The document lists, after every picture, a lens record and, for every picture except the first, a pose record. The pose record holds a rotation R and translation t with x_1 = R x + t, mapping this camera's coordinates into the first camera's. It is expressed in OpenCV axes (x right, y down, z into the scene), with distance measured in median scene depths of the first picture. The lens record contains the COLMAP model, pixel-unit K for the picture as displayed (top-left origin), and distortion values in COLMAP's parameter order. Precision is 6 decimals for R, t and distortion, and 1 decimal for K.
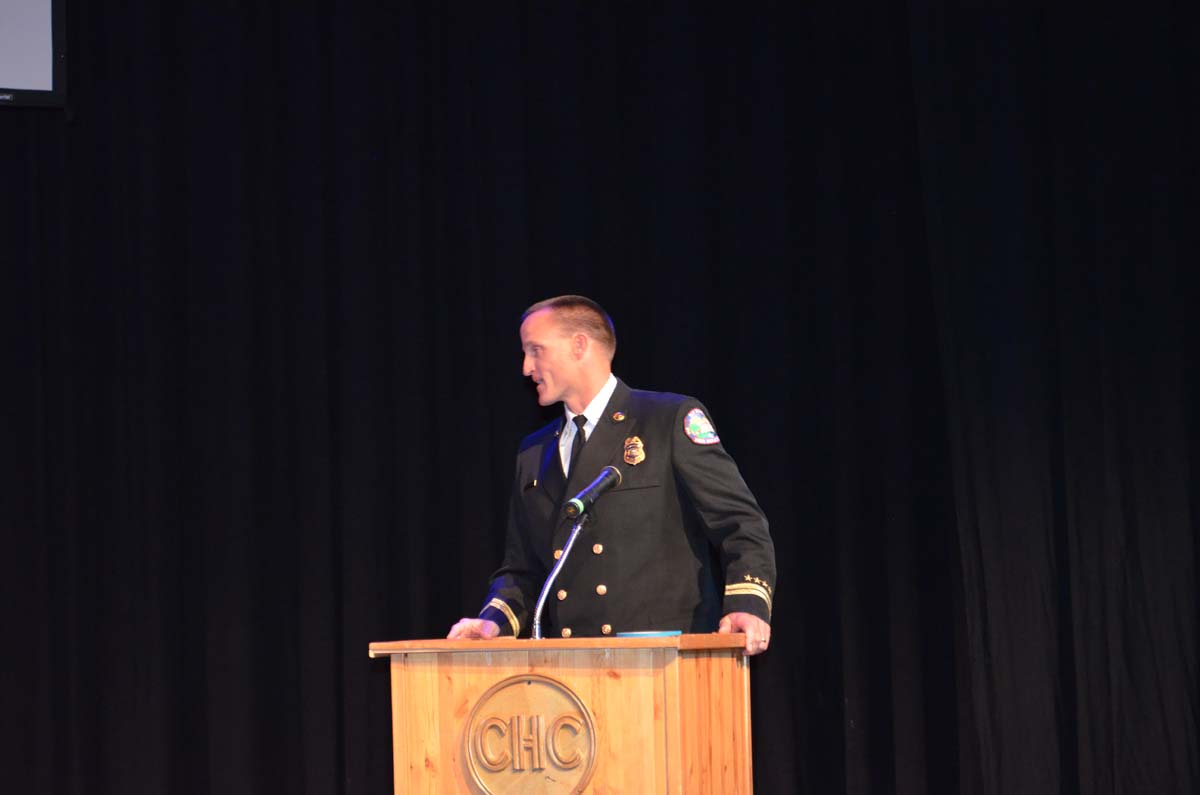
lens RADIAL K [[2969.5, 0, 597.0], [0, 2969.5, 393.6], [0, 0, 1]] dist [-0.010754, 0.000000]
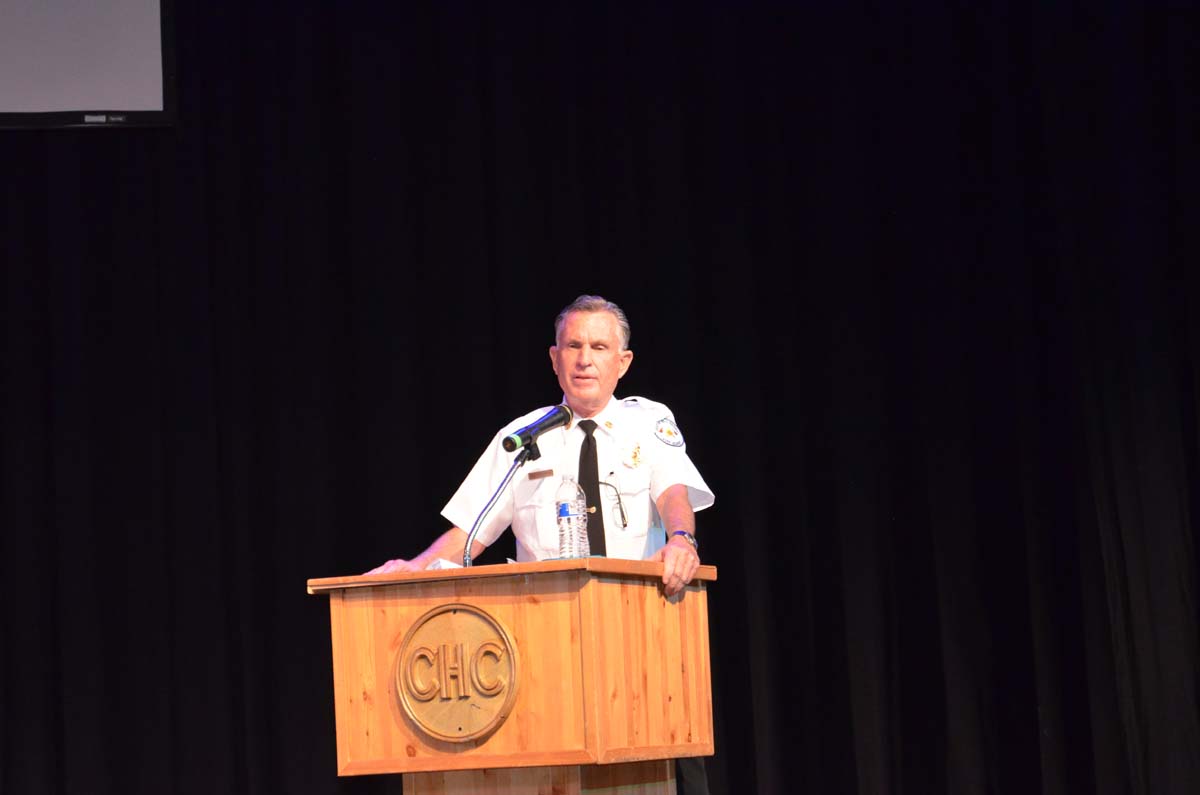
lens RADIAL K [[2969.5, 0, 592.9], [0, 2969.5, 396.2], [0, 0, 1]] dist [-0.010754, 0.000000]
pose [[0.985249, -0.039912, -0.166405, 0.194064], [0.033022, 0.998487, -0.043969, 0.070137], [0.167908, 0.037825, 0.985077, 0.012053]]
